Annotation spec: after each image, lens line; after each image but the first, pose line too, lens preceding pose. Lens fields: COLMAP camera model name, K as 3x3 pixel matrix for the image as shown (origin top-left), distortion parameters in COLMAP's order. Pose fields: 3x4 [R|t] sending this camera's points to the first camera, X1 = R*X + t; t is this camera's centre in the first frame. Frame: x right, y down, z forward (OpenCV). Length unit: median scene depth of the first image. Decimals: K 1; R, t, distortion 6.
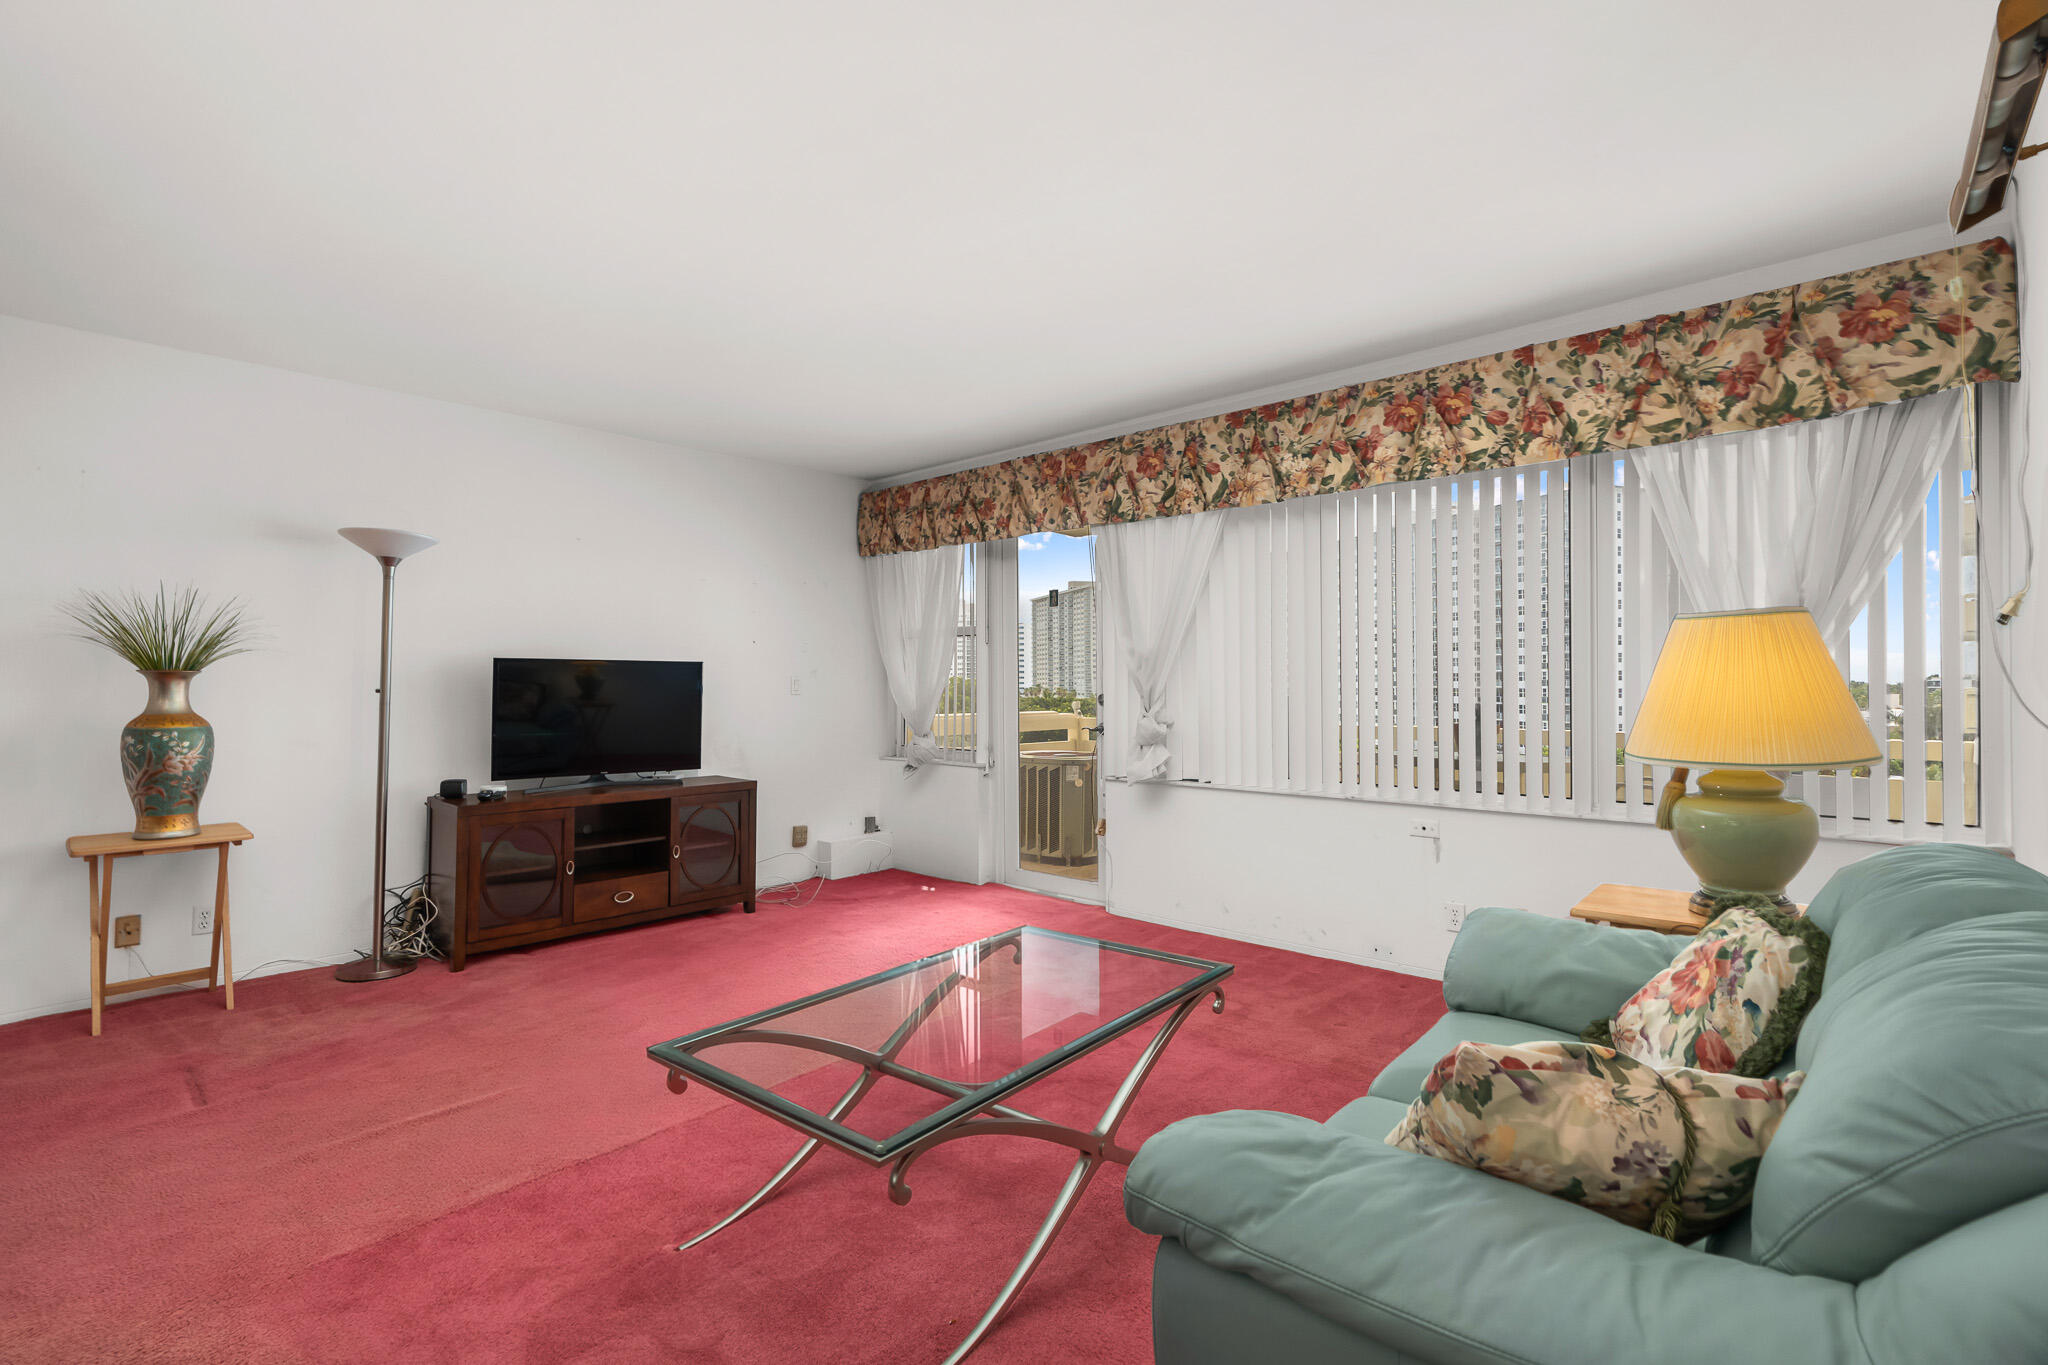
lens RADIAL K [[915.9, 0, 987.9], [0, 915.9, 683.8], [0, 0, 1]] dist [-0.001775, 0.000277]
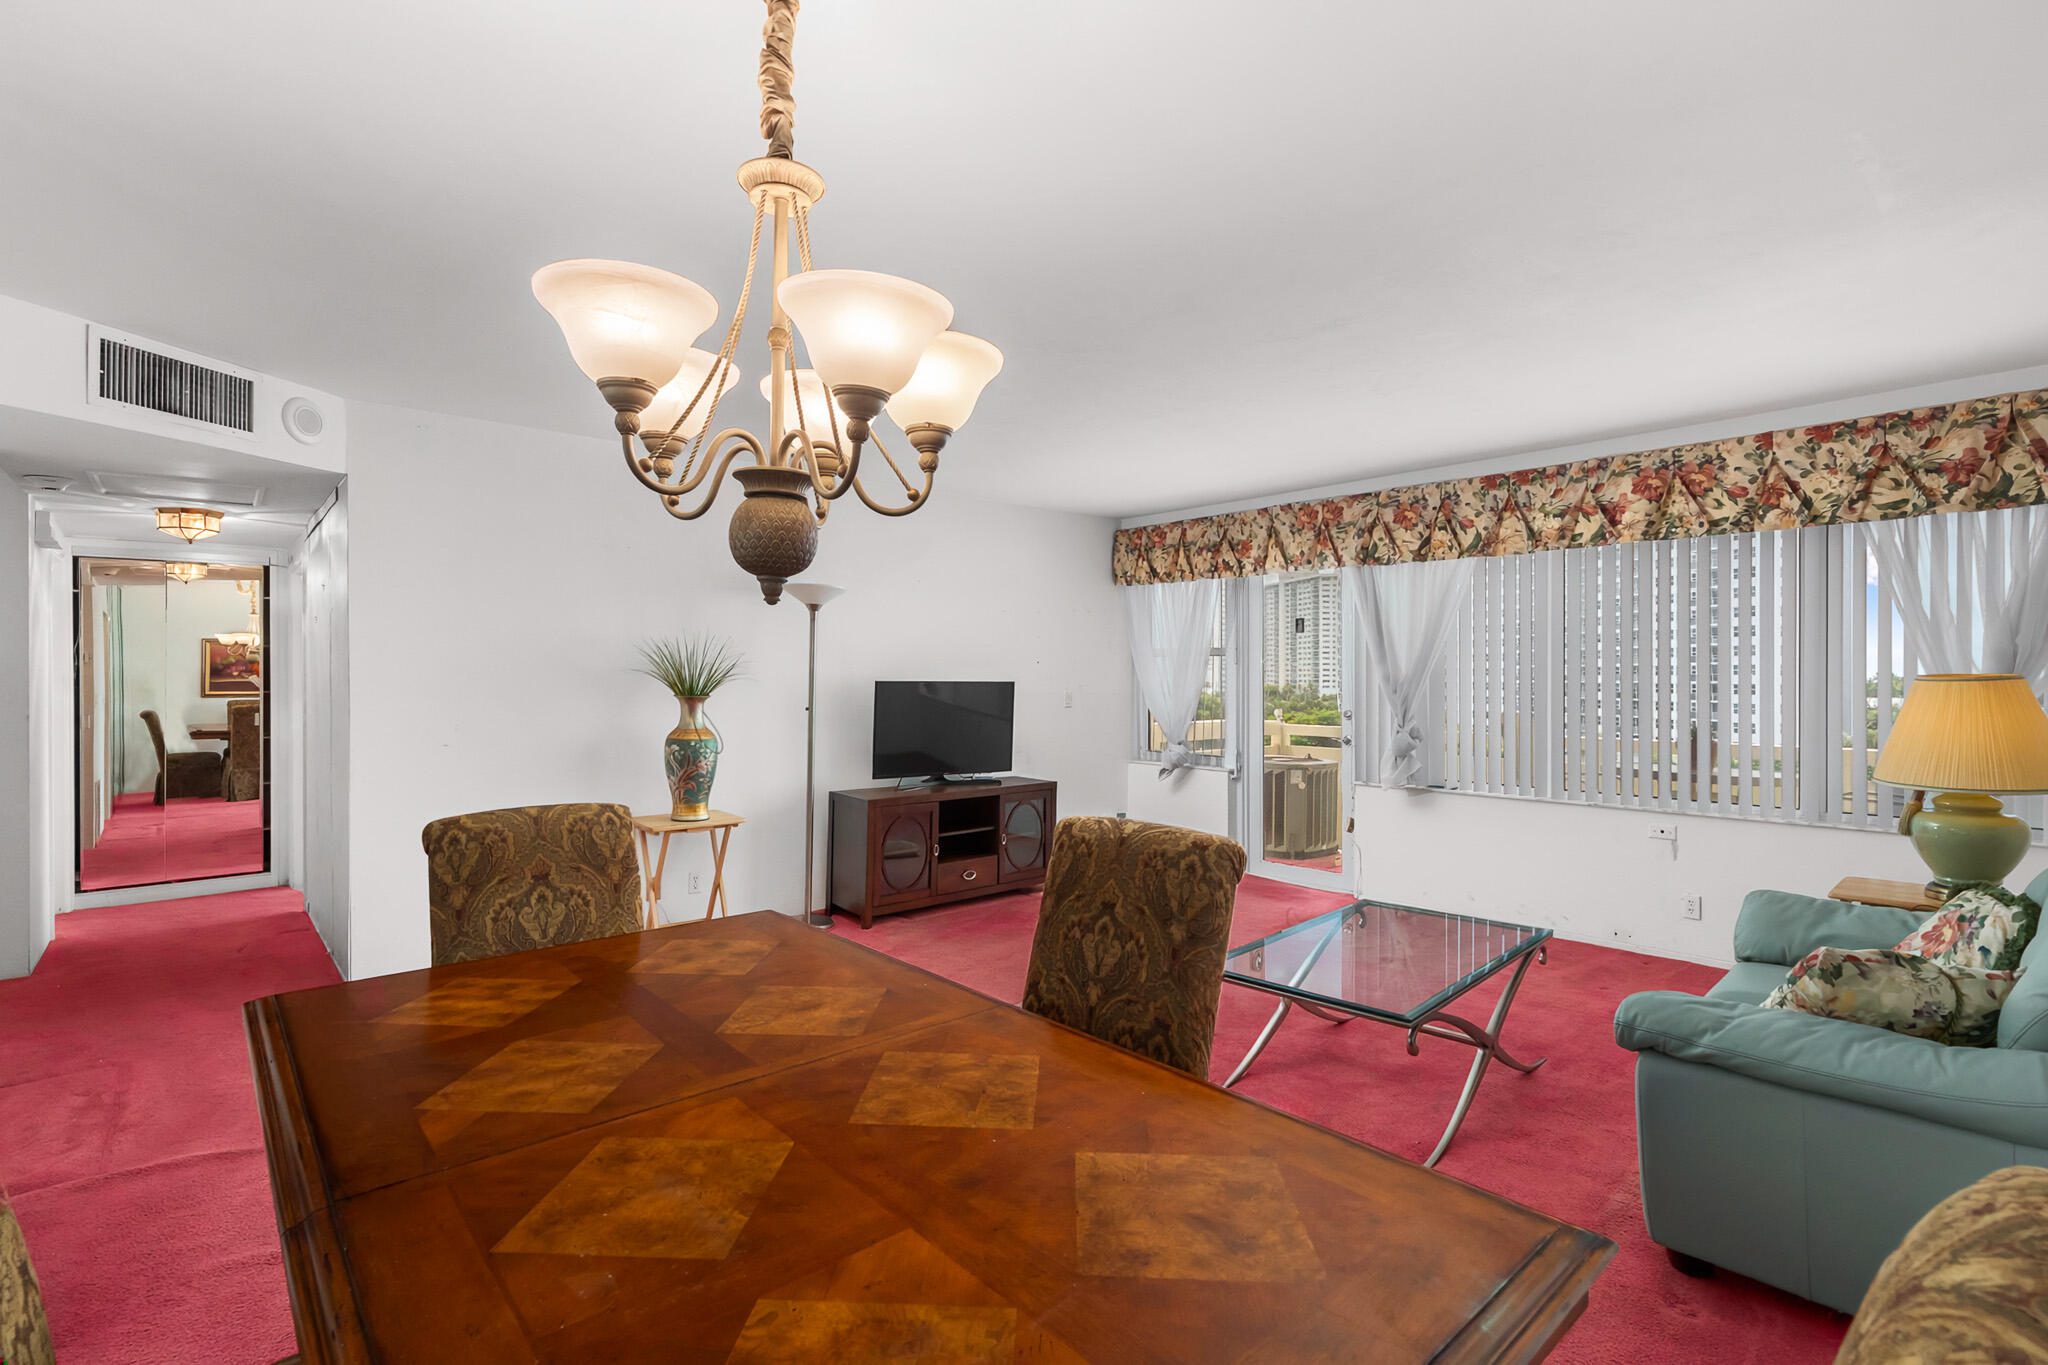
lens RADIAL K [[926.4, 0, 1024.0], [0, 926.4, 682.5], [0, 0, 1]] dist [0.002479, 0.000490]
pose [[0.996511, 0.006556, -0.083209, -0.272398], [-0.006130, 0.999967, 0.005374, -0.040635], [0.083241, -0.004845, 0.996518, -0.290342]]
